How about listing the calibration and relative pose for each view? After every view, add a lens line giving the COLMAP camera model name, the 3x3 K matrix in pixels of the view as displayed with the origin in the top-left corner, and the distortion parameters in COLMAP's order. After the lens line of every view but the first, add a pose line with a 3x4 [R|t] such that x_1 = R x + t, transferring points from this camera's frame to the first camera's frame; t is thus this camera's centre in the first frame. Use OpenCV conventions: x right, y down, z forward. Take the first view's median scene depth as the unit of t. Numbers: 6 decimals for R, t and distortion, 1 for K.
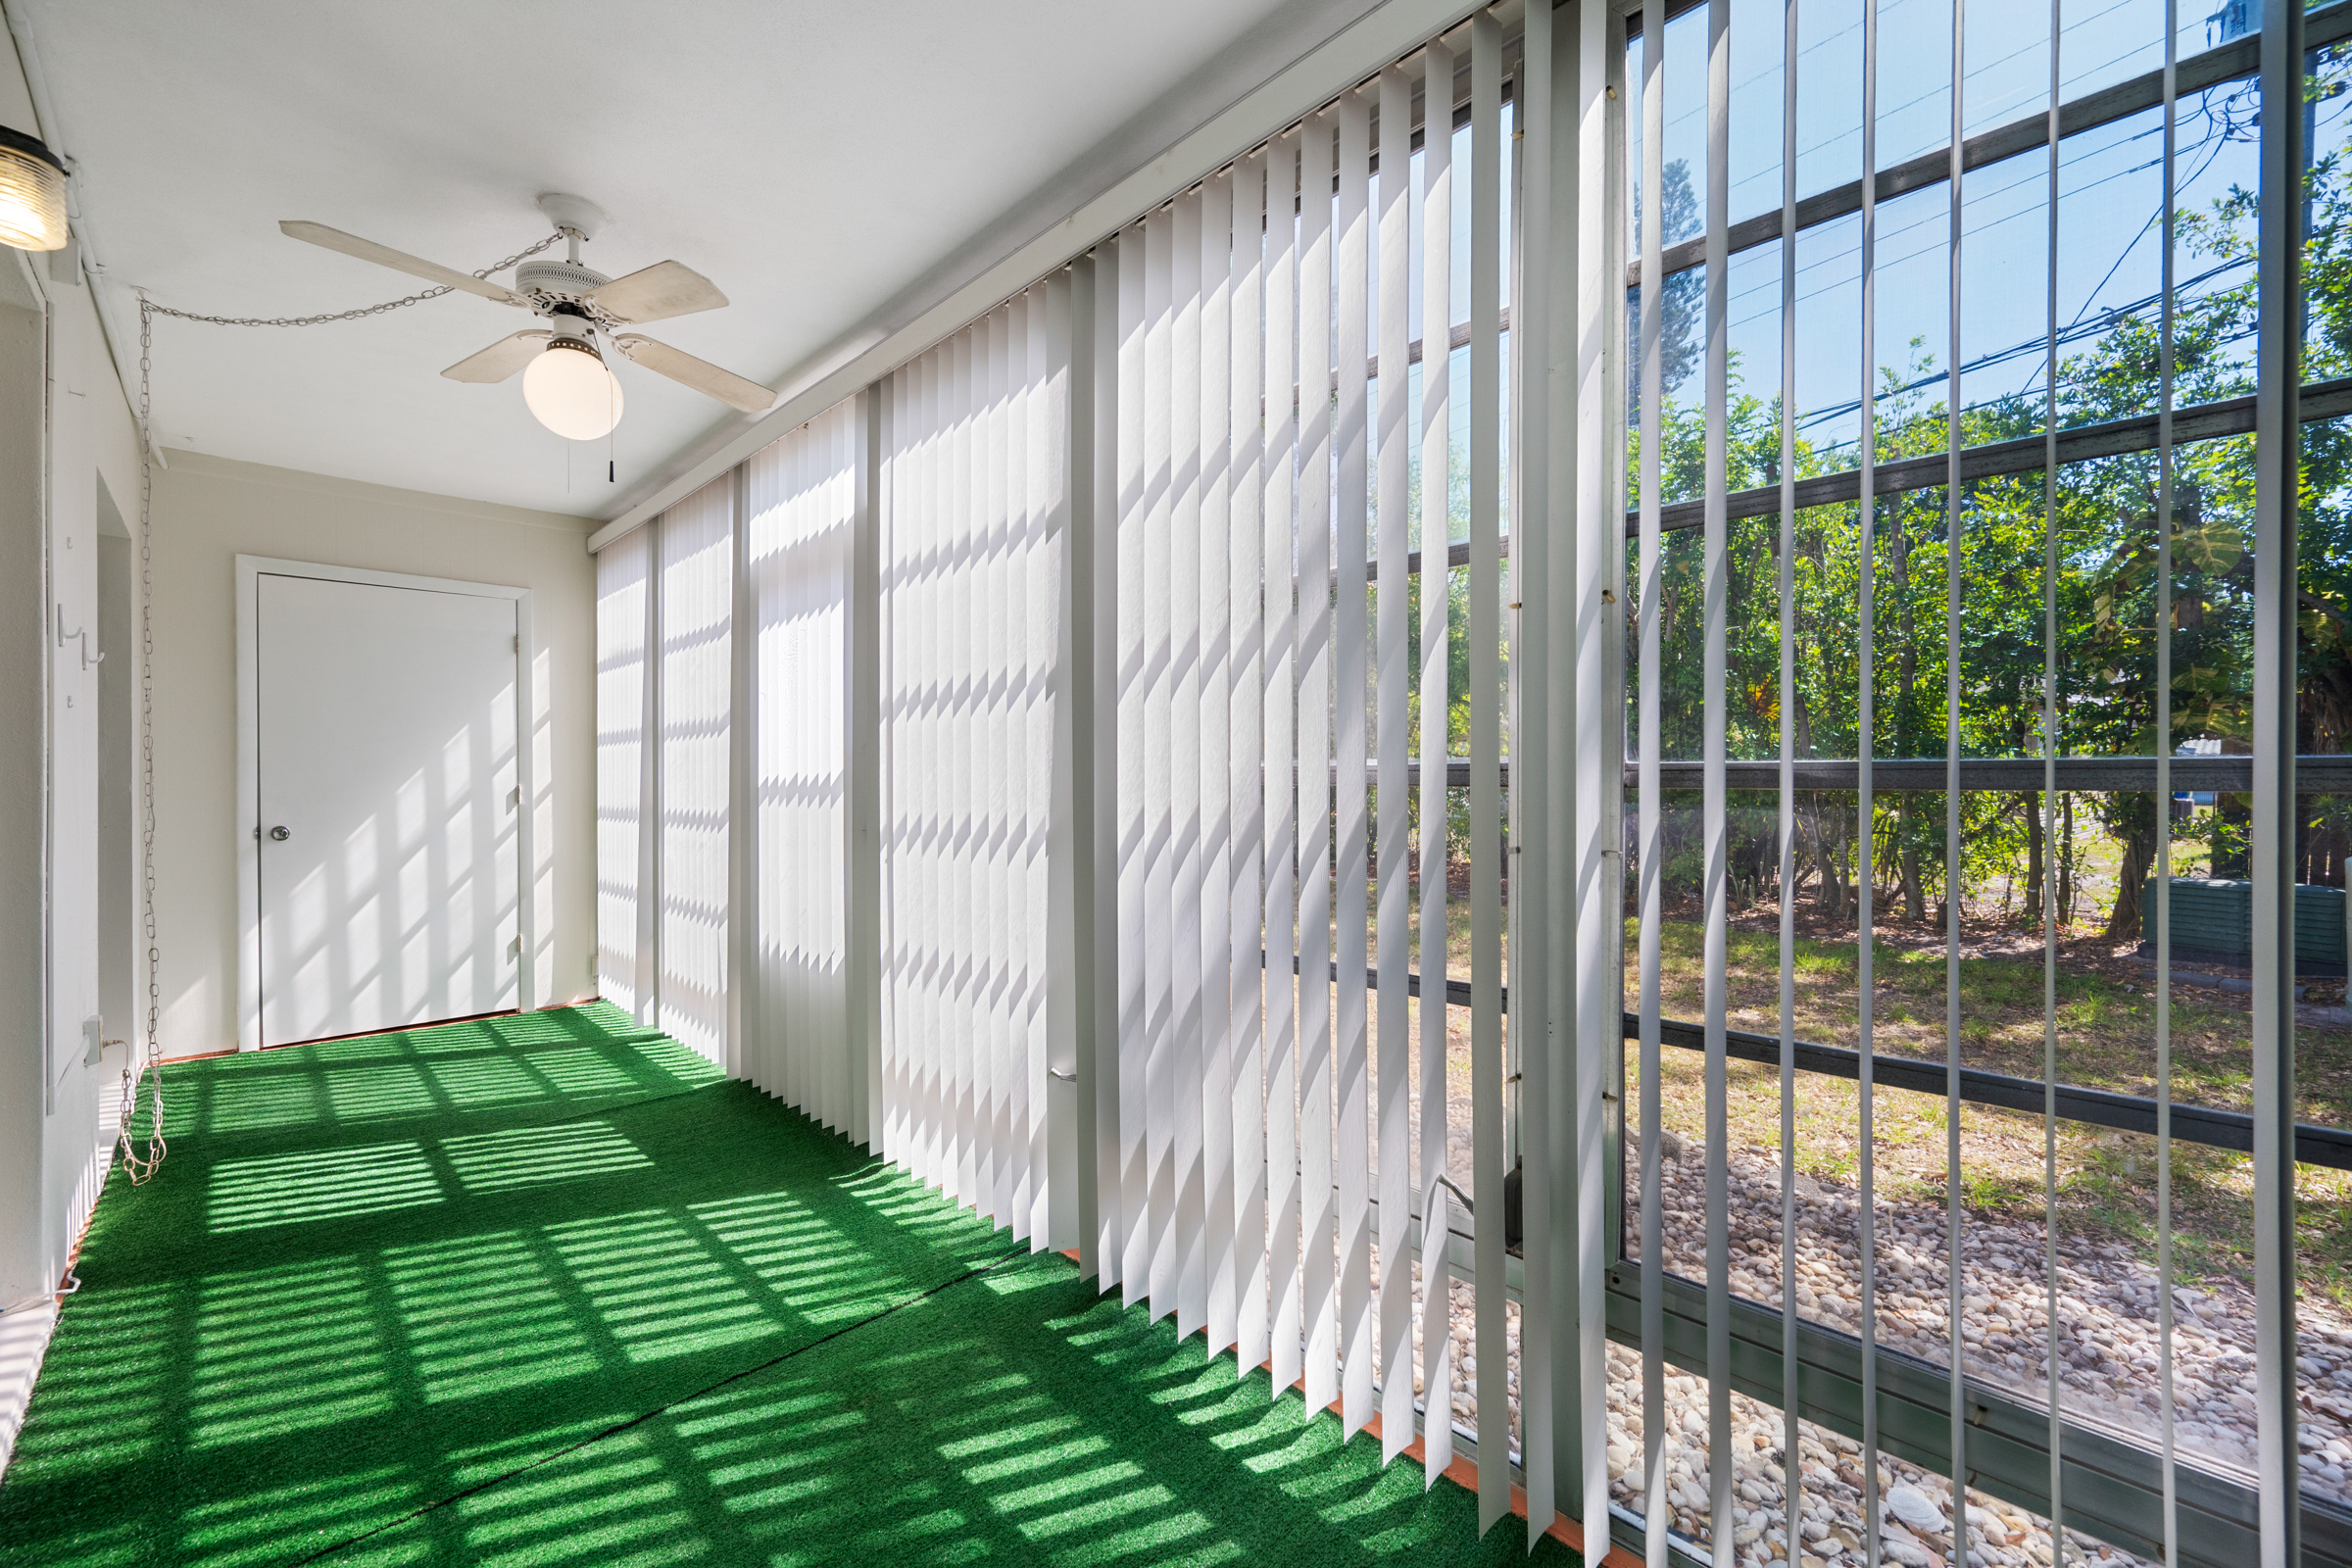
lens RADIAL K [[931.3, 0, 1184.5], [0, 931.3, 774.0], [0, 0, 1]] dist [0.001577, -0.000294]
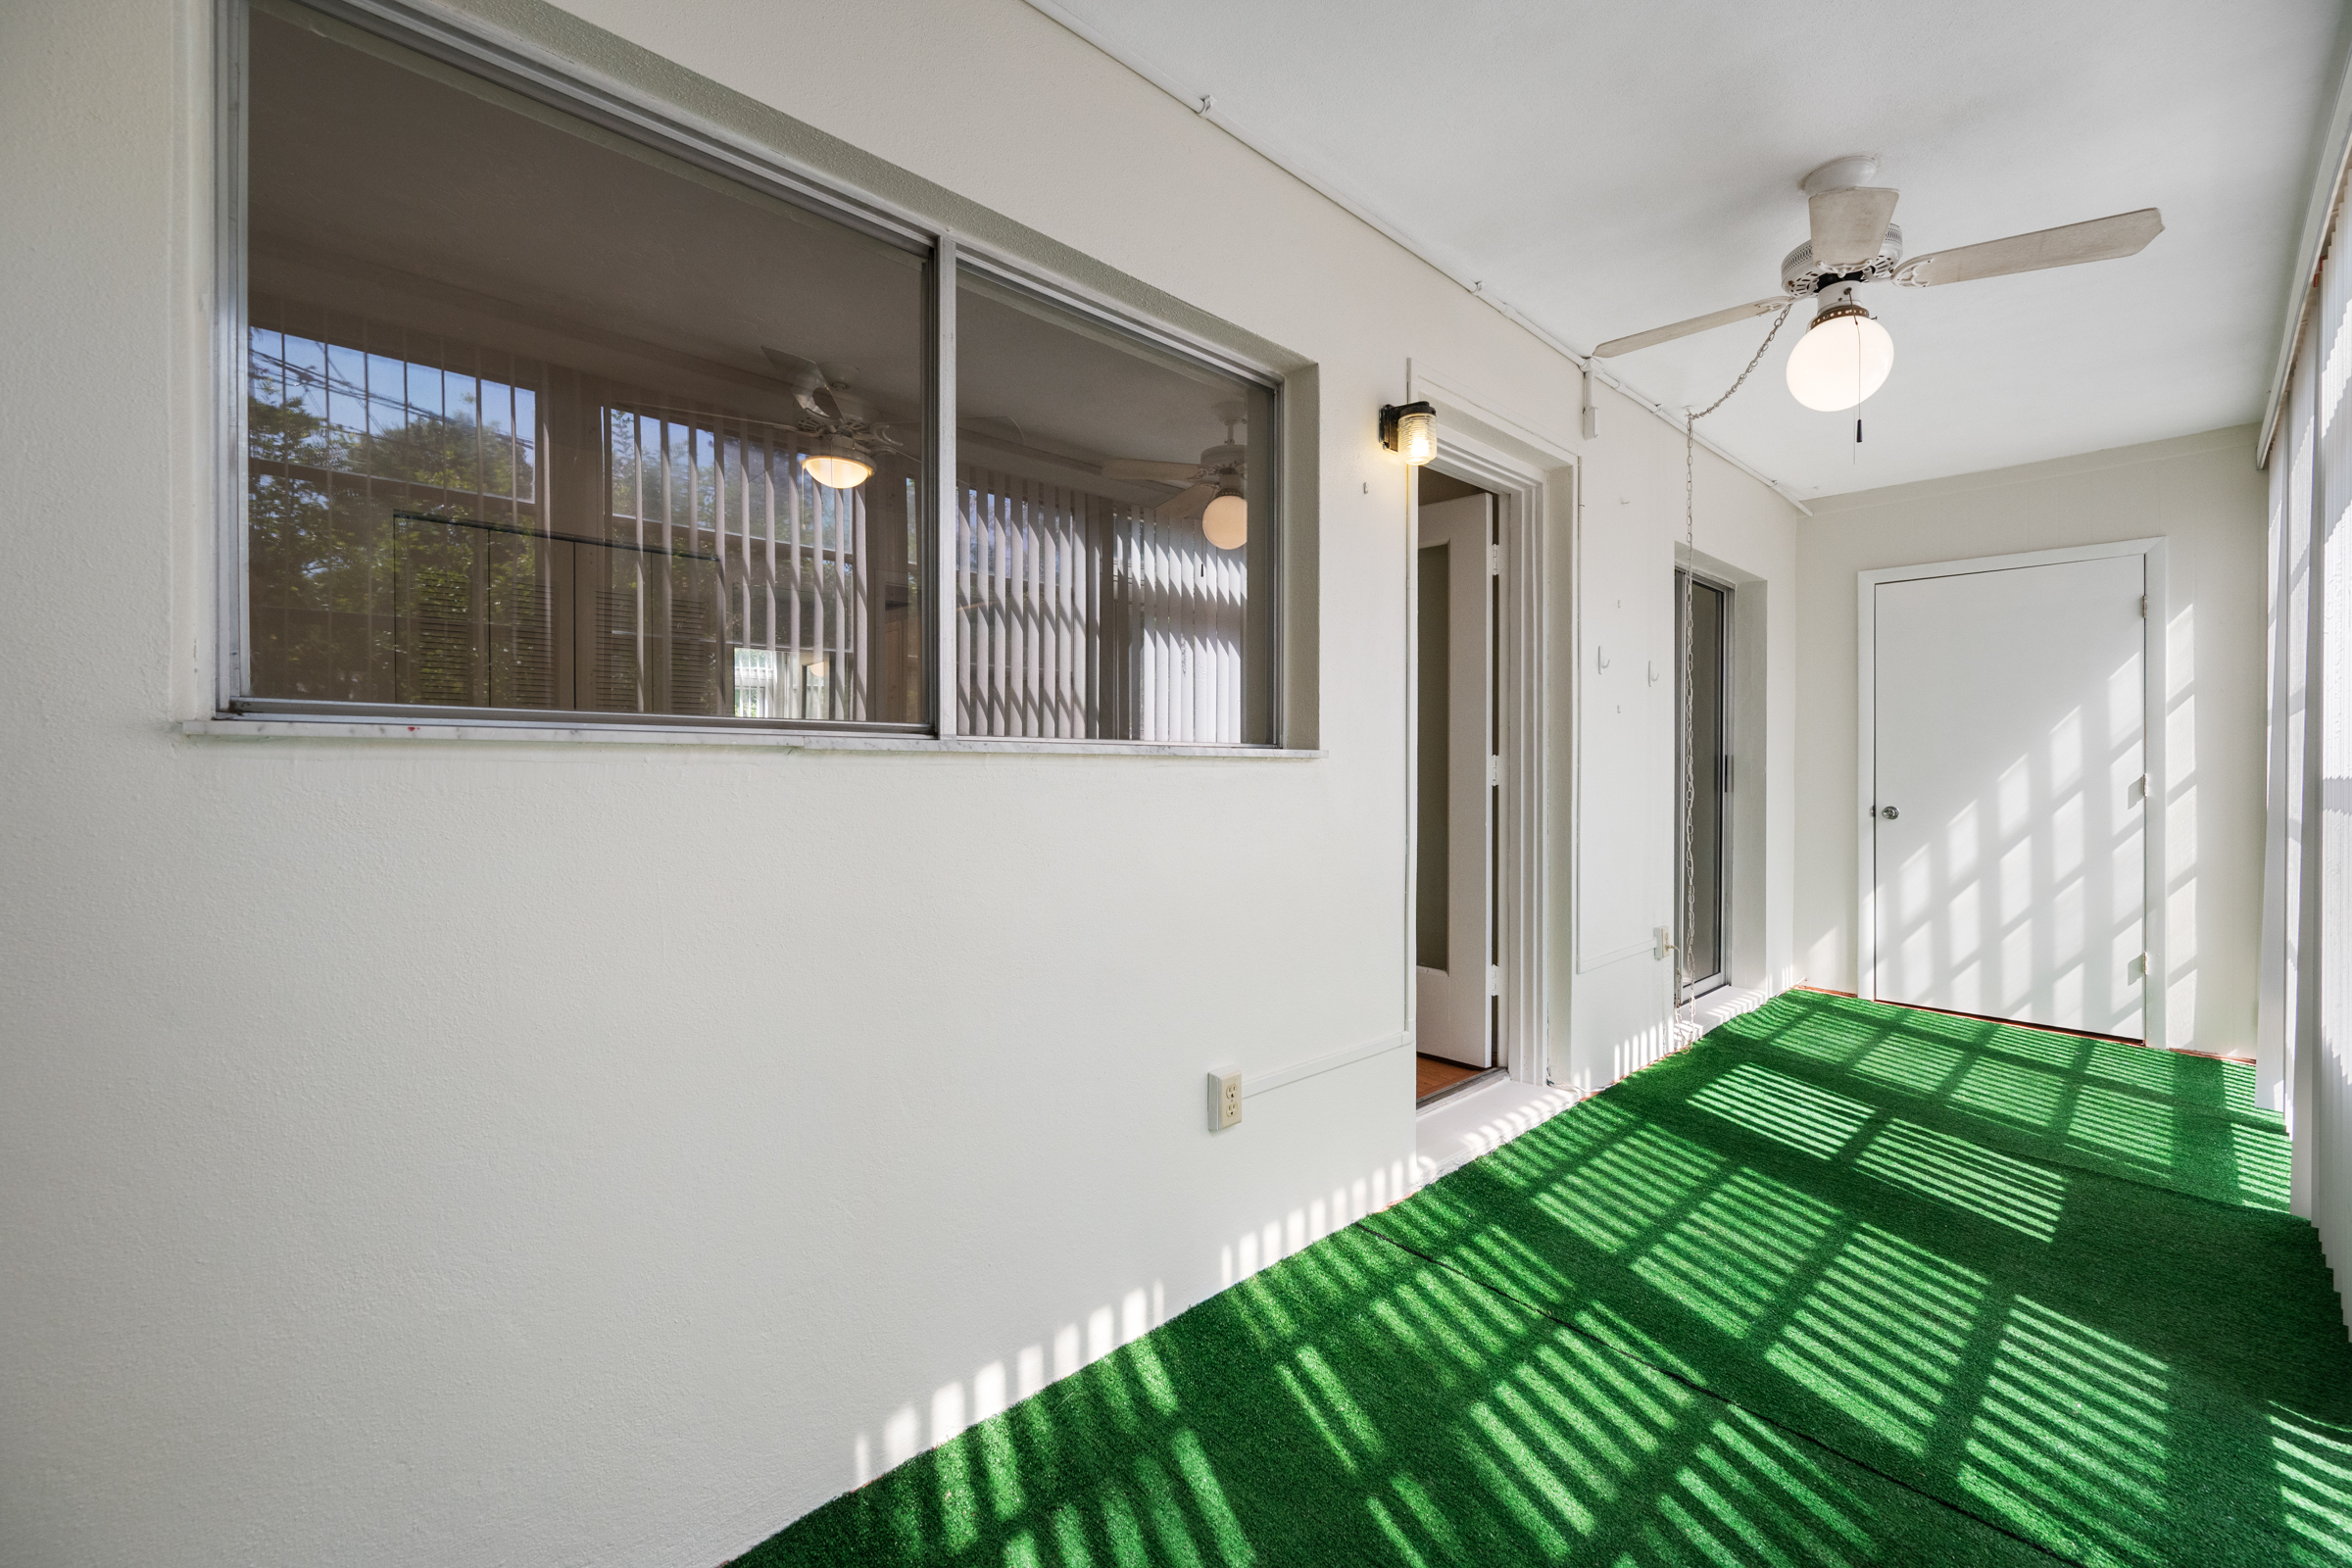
lens RADIAL K [[931.3, 0, 1180.4], [0, 931.3, 766.5], [0, 0, 1]] dist [0.001577, -0.000294]
pose [[-0.046257, 0.007830, -0.998899, 0.286001], [-0.005112, 0.999954, 0.008075, 0.004609], [0.998917, 0.005479, -0.046214, 0.299535]]
